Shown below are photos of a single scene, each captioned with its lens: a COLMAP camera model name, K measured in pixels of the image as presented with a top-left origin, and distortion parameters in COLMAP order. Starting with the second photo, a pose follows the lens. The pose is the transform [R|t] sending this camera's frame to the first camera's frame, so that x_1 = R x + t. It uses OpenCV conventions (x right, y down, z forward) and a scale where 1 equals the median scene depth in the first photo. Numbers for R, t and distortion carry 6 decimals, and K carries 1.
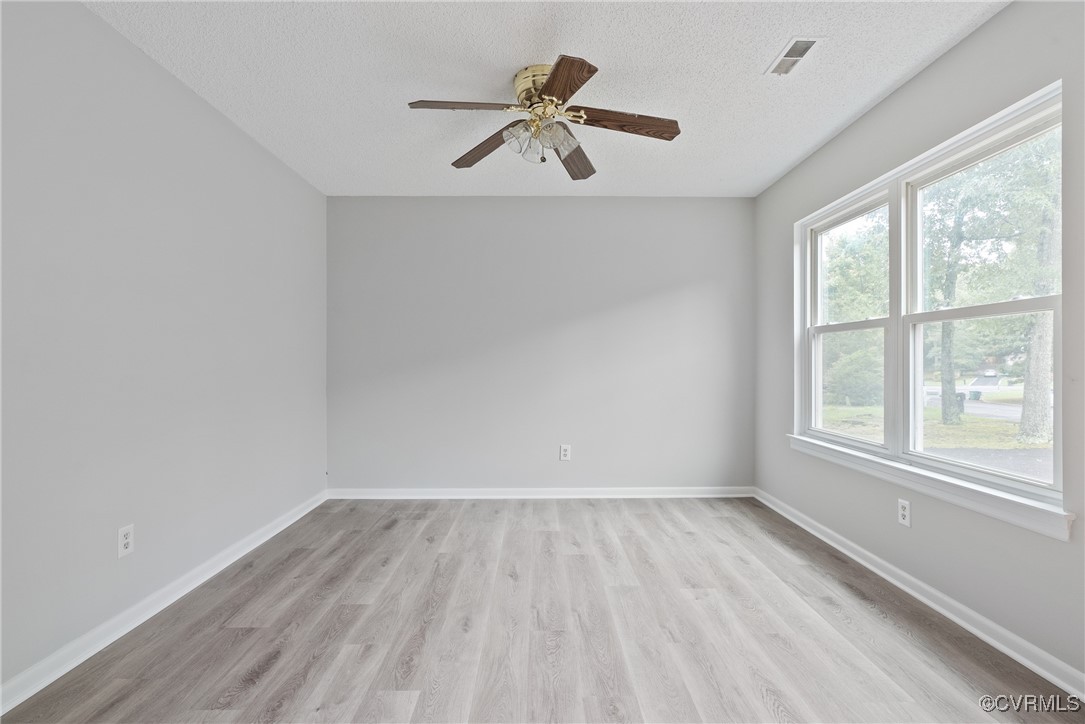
lens RADIAL K [[488.9, 0, 536.8], [0, 488.9, 364.3], [0, 0, 1]] dist [-0.015636, 0.004348]
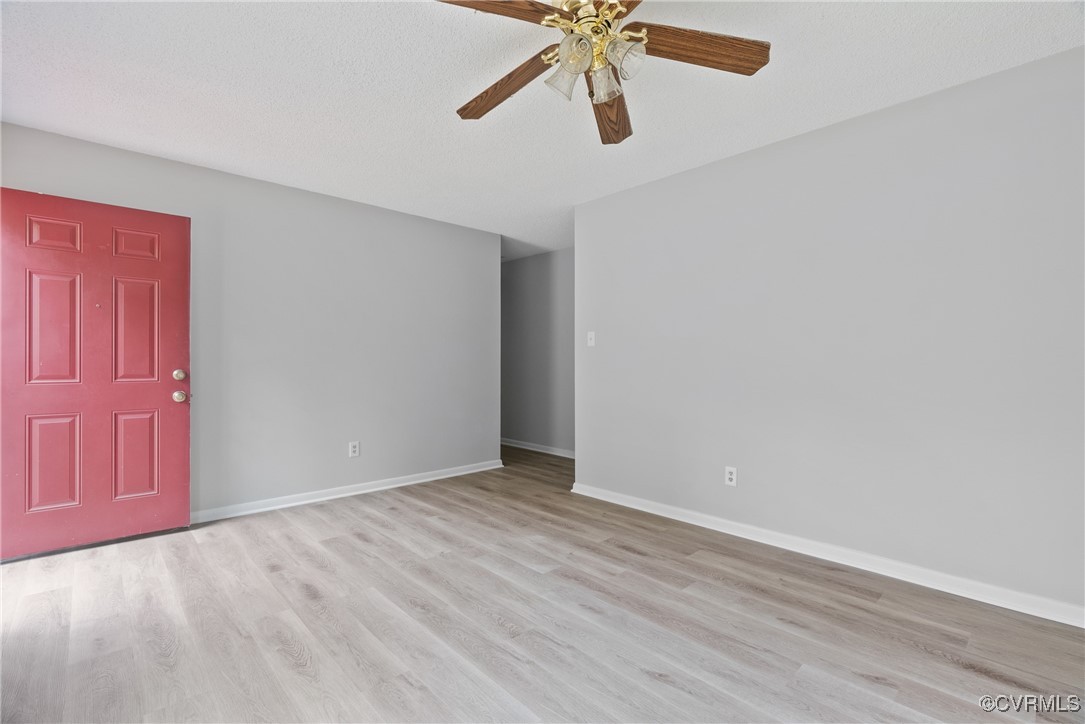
lens RADIAL K [[488.9, 0, 545.9], [0, 488.9, 361.0], [0, 0, 1]] dist [-0.015636, 0.004348]
pose [[-0.725322, -0.001556, -0.688408, 0.578696], [-0.004569, 0.999986, 0.002553, -0.007740], [0.688395, 0.004997, -0.725319, 1.494438]]
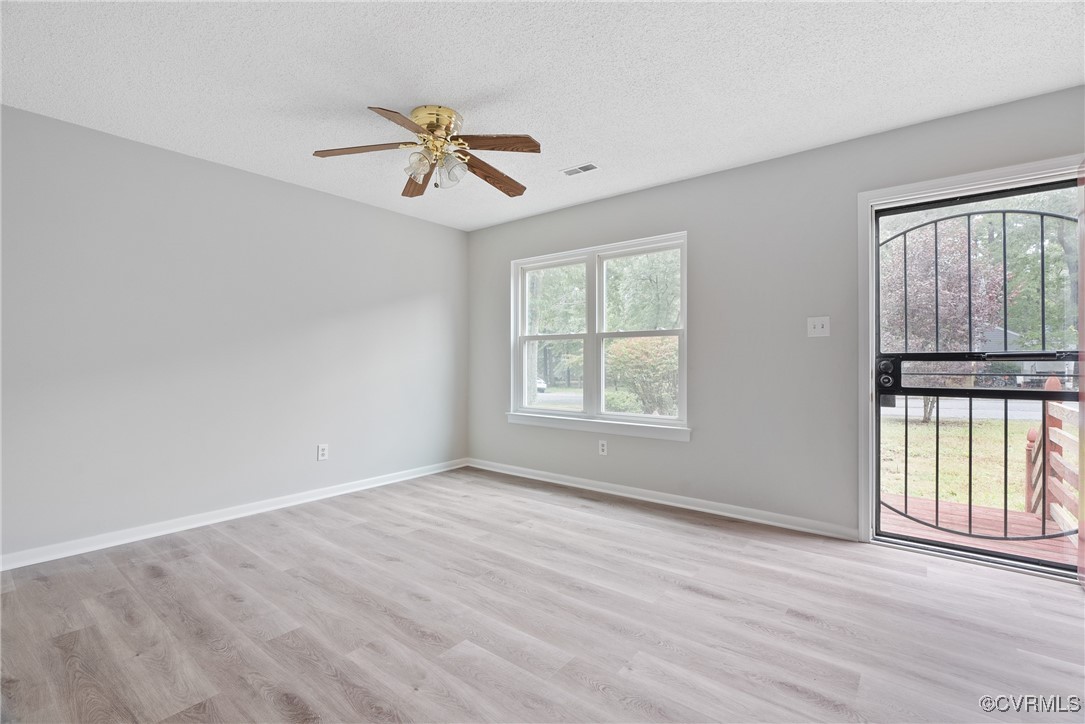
lens RADIAL K [[488.9, 0, 535.9], [0, 488.9, 358.0], [0, 0, 1]] dist [-0.015636, 0.004348]
pose [[0.635286, 0.005259, 0.772259, -0.730869], [0.001577, 0.999966, -0.008107, 0.002182], [-0.772275, 0.006368, 0.635256, 0.083480]]
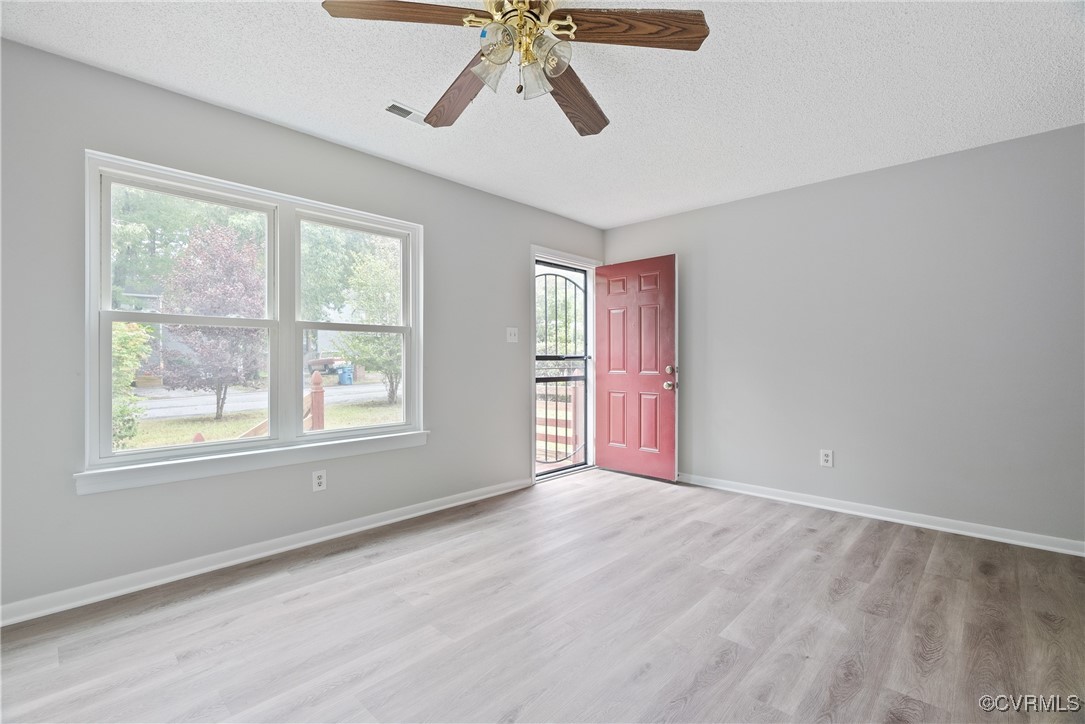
lens RADIAL K [[488.9, 0, 543.3], [0, 488.9, 364.2], [0, 0, 1]] dist [-0.015636, 0.004348]
pose [[-0.724335, -0.006812, 0.689415, -0.524968], [0.002733, 0.999915, 0.012751, -0.008800], [-0.689443, 0.011121, -0.724254, 1.511487]]
